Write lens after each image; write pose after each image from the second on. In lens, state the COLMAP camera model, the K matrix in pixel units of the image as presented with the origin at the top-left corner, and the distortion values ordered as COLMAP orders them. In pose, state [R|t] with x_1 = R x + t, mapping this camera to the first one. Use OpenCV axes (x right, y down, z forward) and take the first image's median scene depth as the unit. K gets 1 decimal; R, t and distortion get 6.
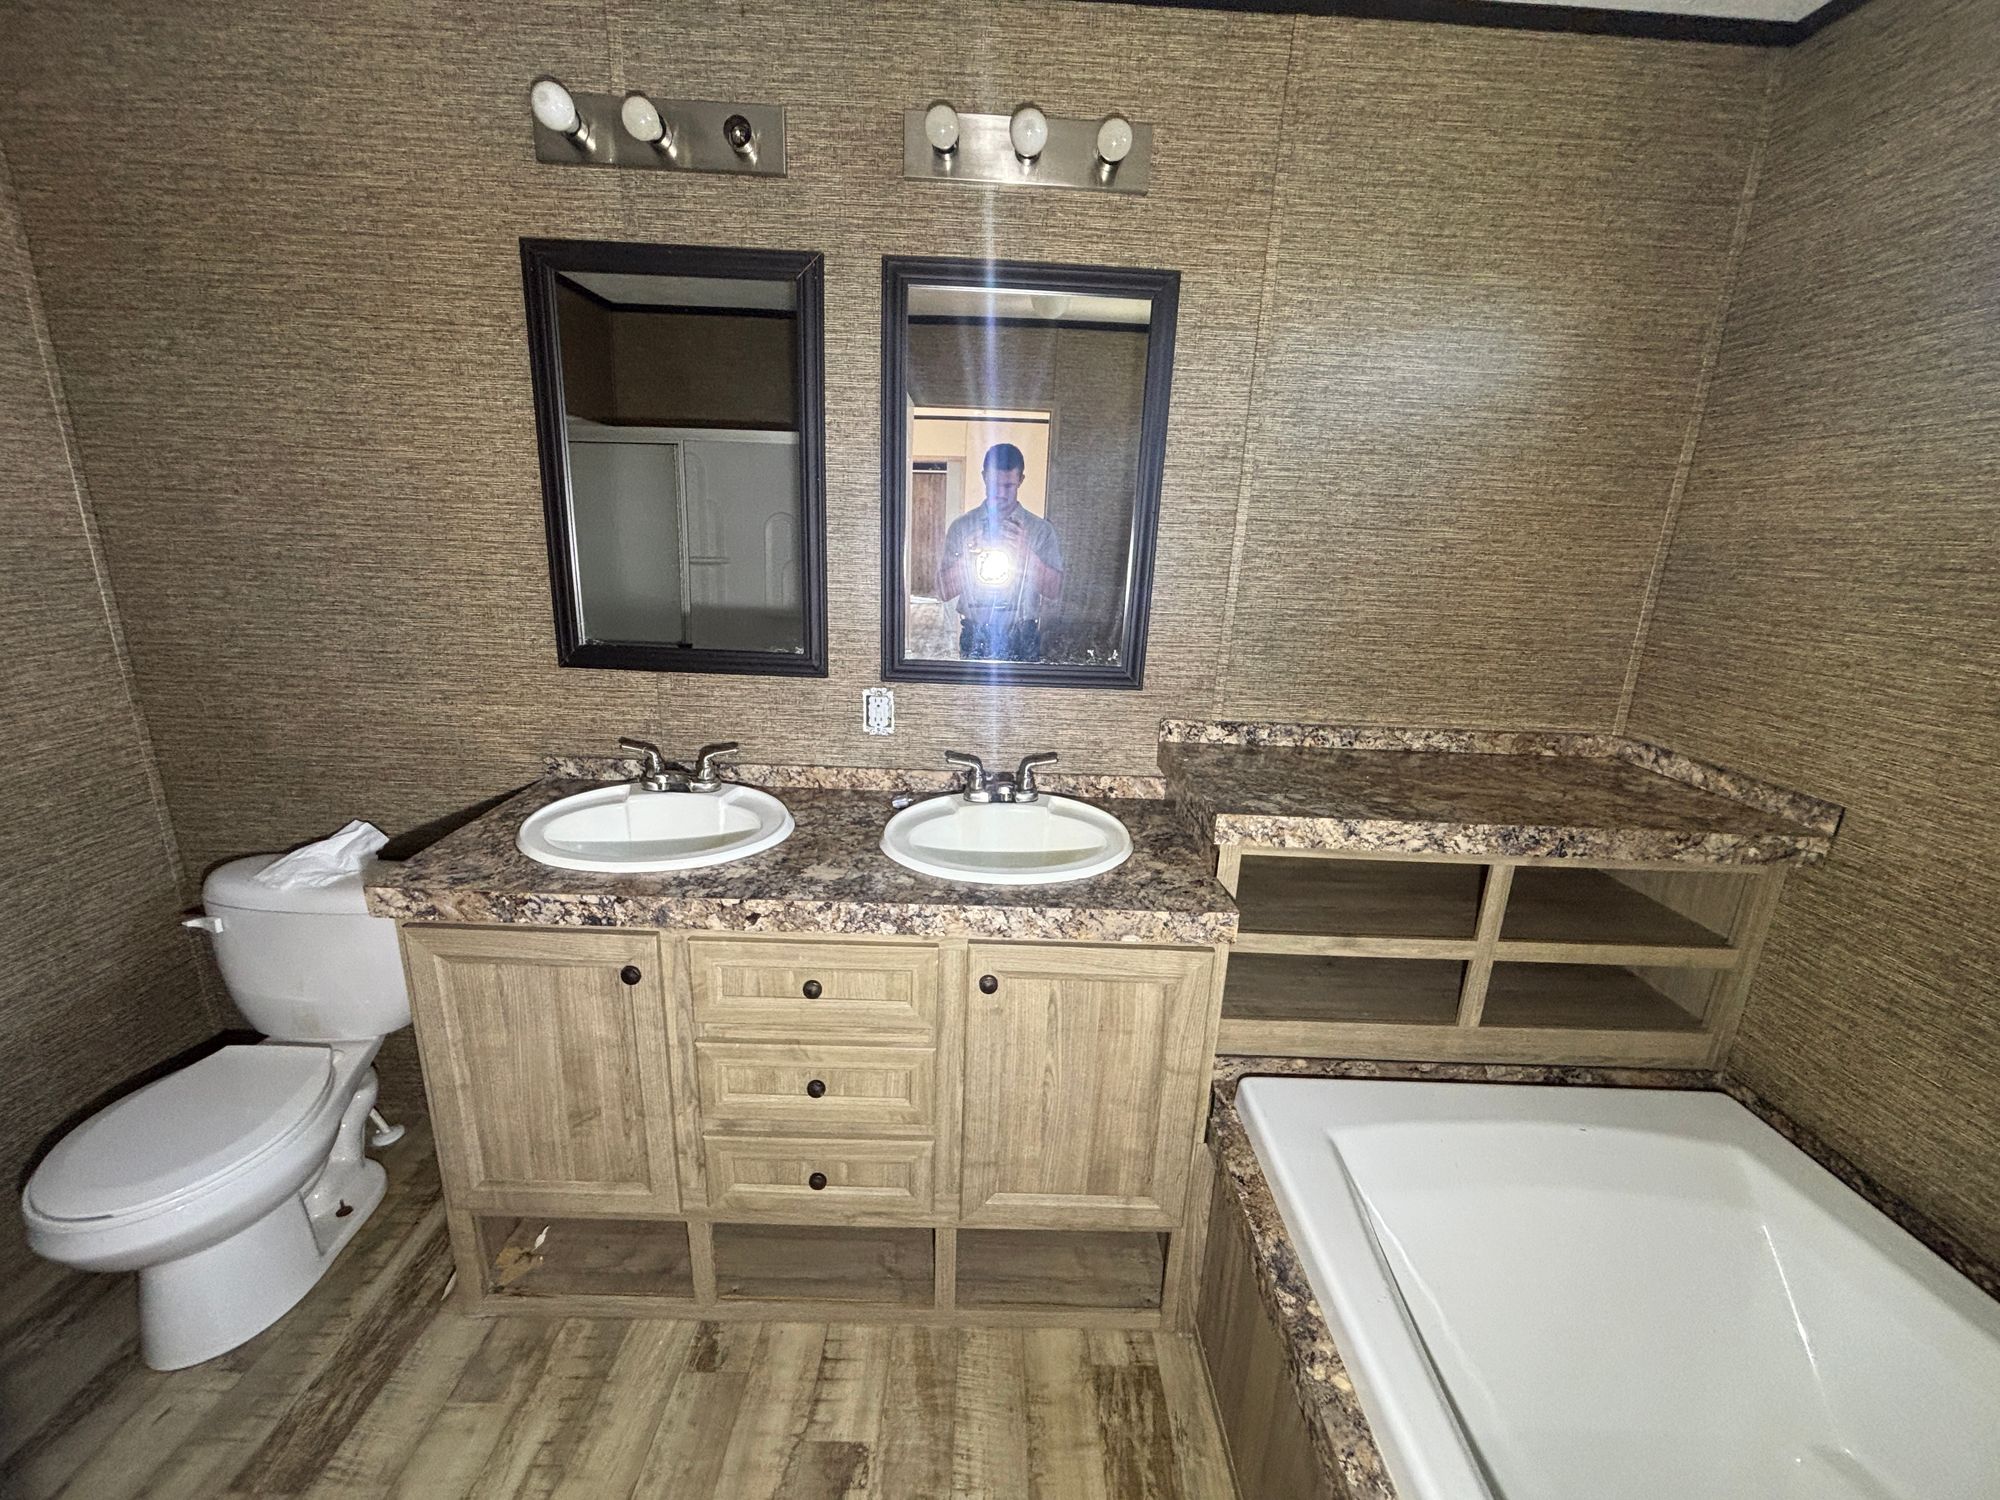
lens RADIAL K [[805.9, 0, 1000.0], [0, 805.9, 750.0], [0, 0, 1]] dist [0.000724, 0.000301]
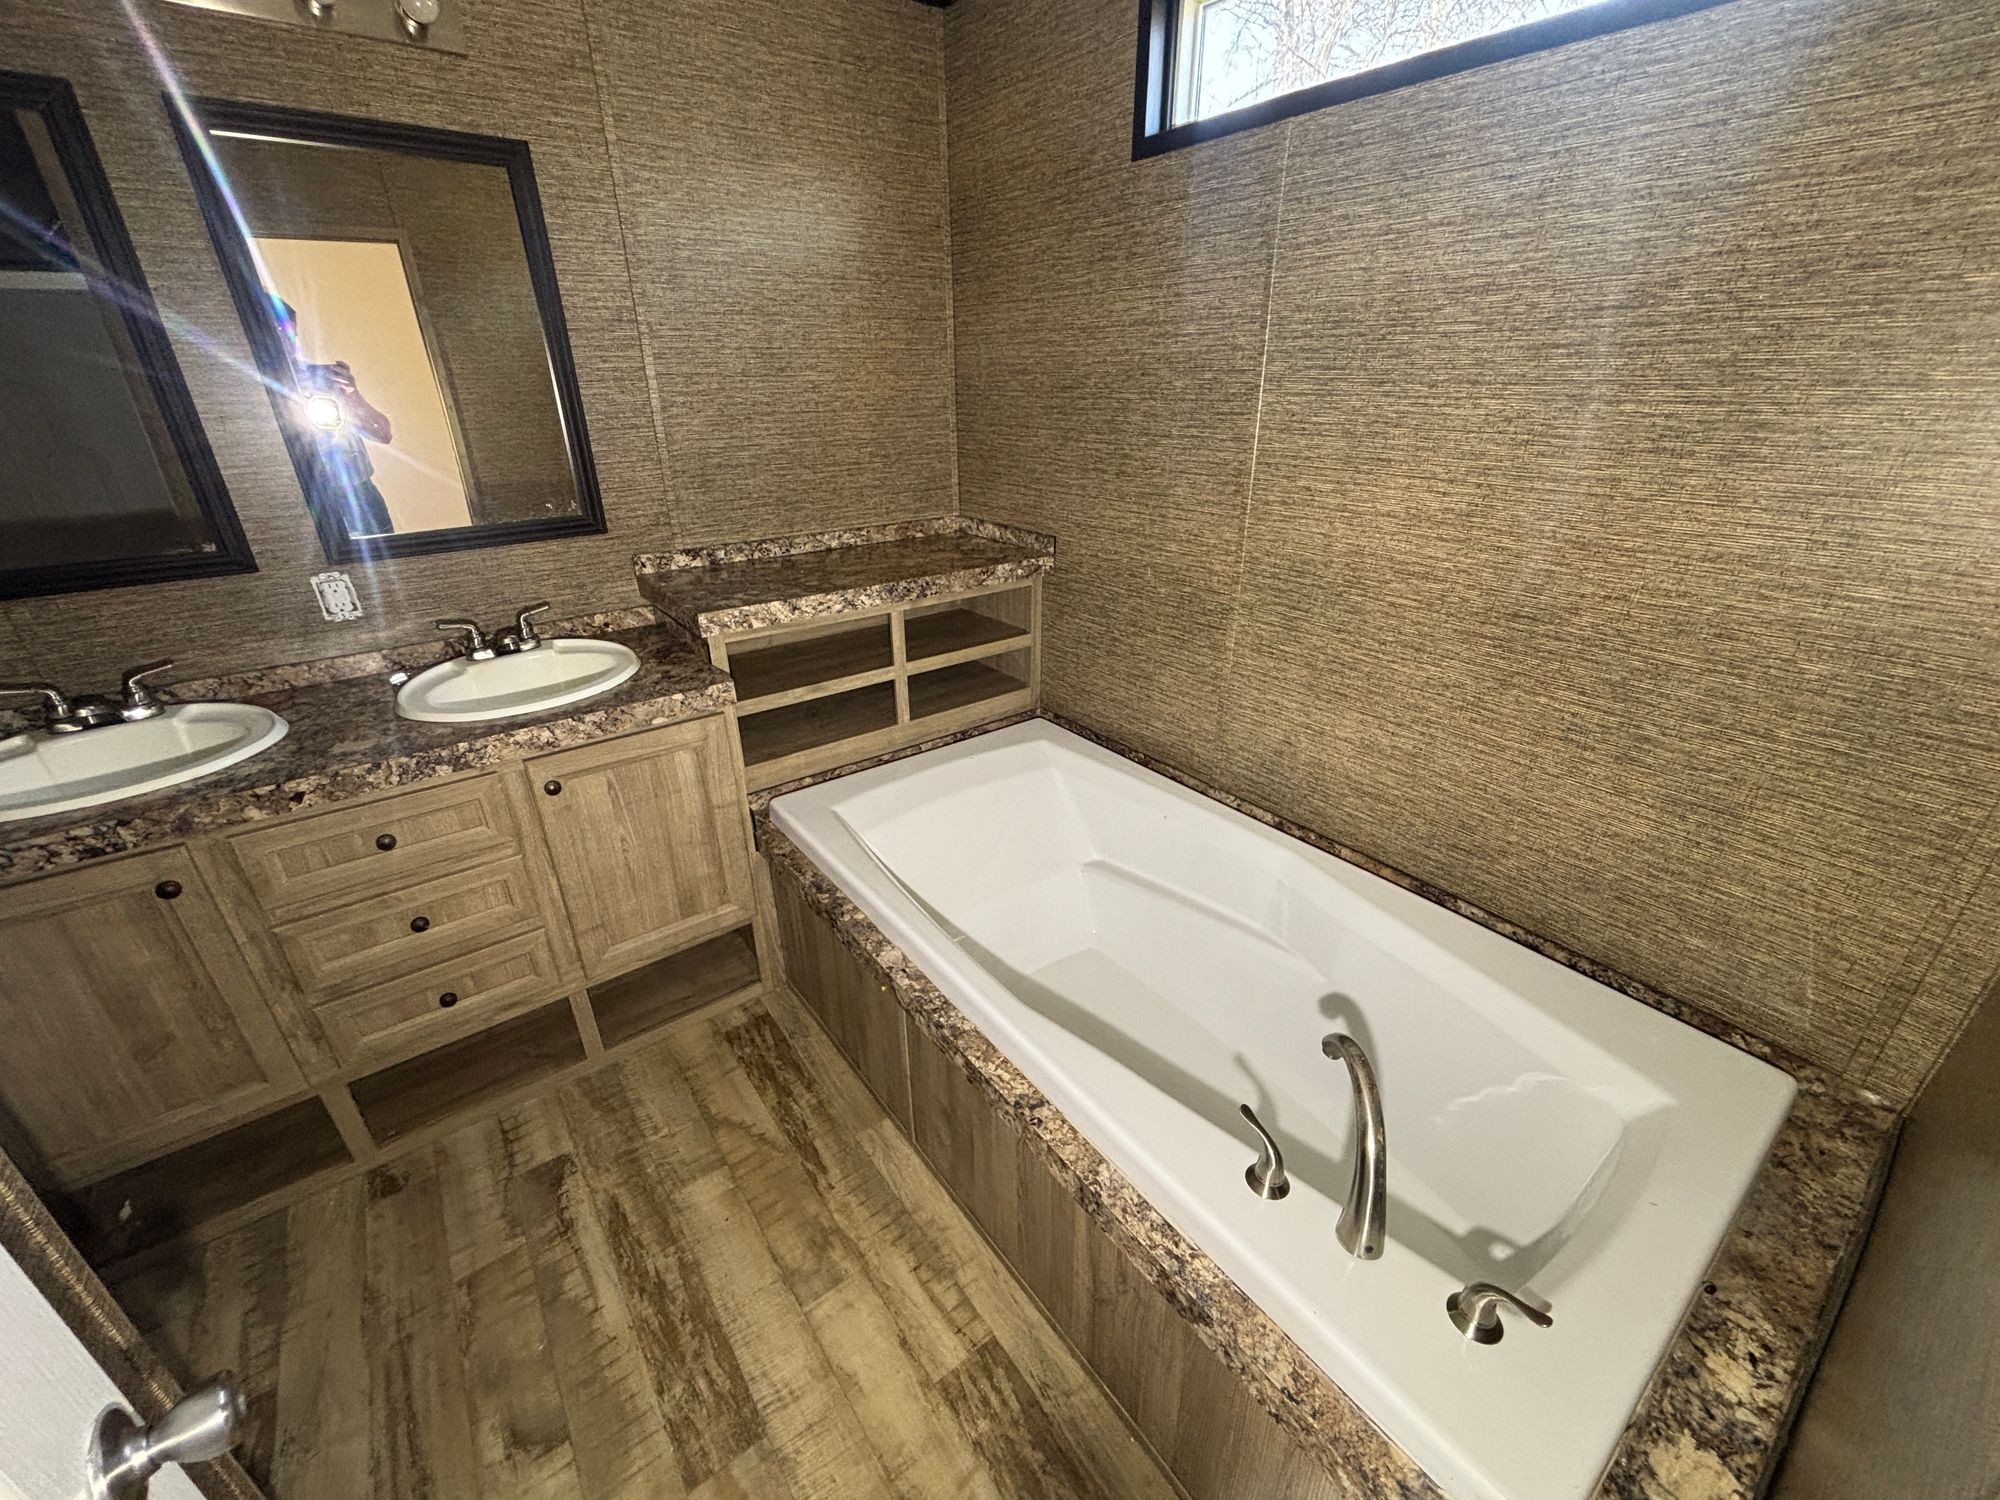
lens RADIAL K [[805.9, 0, 1000.0], [0, 805.9, 750.0], [0, 0, 1]] dist [0.000724, 0.000301]
pose [[0.799450, -0.296420, 0.522508, -0.086292], [0.194163, 0.950599, 0.242203, 0.060136], [-0.568489, -0.092177, 0.817510, -0.363896]]
